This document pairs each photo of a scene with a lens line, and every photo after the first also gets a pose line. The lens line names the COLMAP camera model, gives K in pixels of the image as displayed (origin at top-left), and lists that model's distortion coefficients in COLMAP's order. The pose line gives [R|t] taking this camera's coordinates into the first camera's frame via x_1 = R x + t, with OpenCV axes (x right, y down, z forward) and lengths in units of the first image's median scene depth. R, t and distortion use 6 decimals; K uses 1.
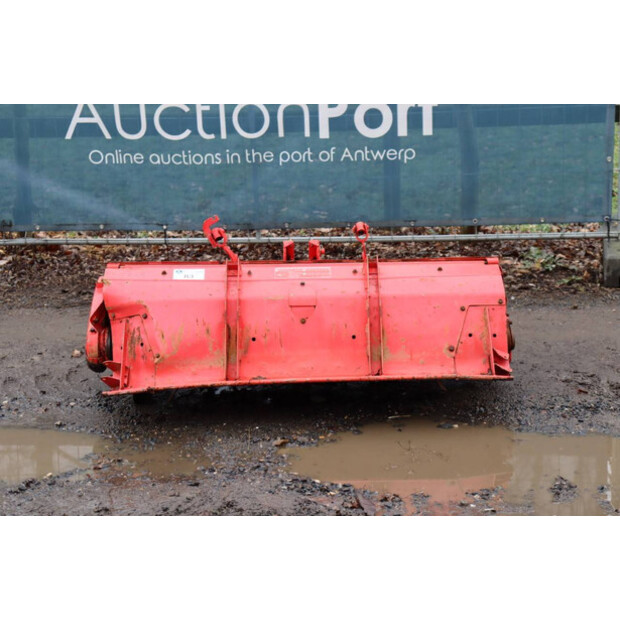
lens RADIAL K [[1524.6, 0, 309.3], [0, 1524.6, 312.3], [0, 0, 1]] dist [0.496243, 0.000000]
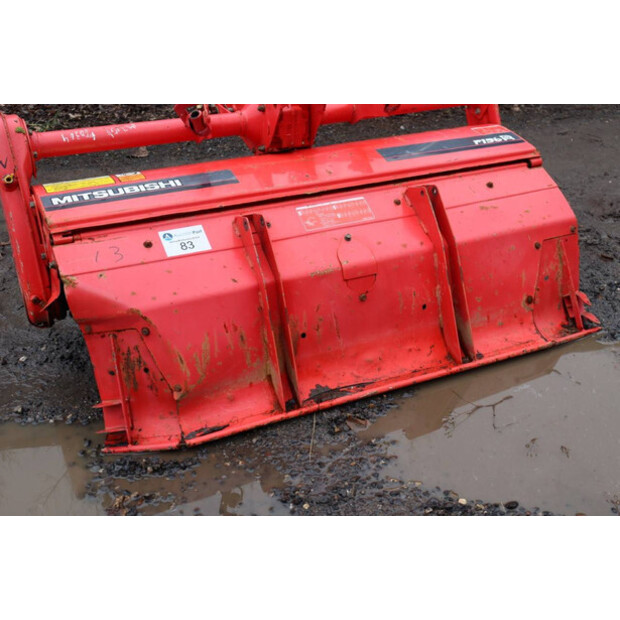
lens RADIAL K [[752.2, 0, 307.3], [0, 752.2, 306.0], [0, 0, 1]] dist [-0.007841, 0.000000]
pose [[0.911834, -0.186059, 0.365979, -0.158424], [0.001470, 0.892891, 0.450271, -0.150447], [-0.410556, -0.410035, 0.814442, 0.708058]]
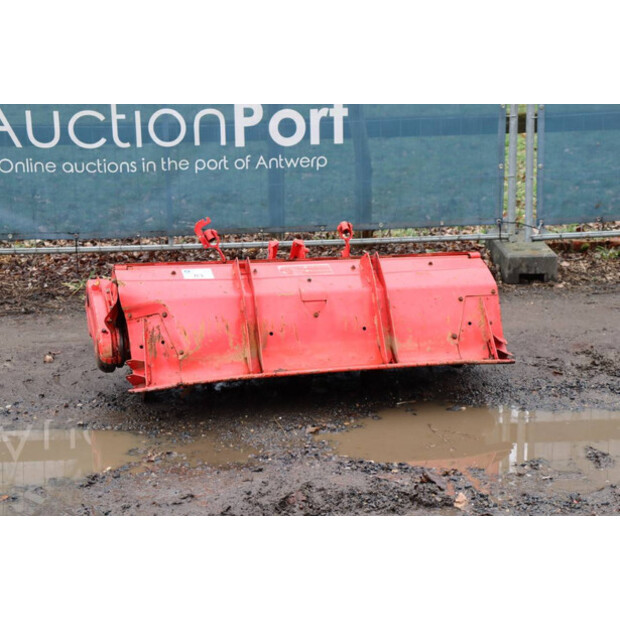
lens RADIAL K [[1524.6, 0, 314.8], [0, 1524.6, 310.5], [0, 0, 1]] dist [0.496243, 0.000000]
pose [[0.976793, -0.028290, 0.212307, -0.224861], [0.031662, 0.999421, -0.012497, 0.015542], [-0.211830, 0.018929, 0.977123, -0.025432]]
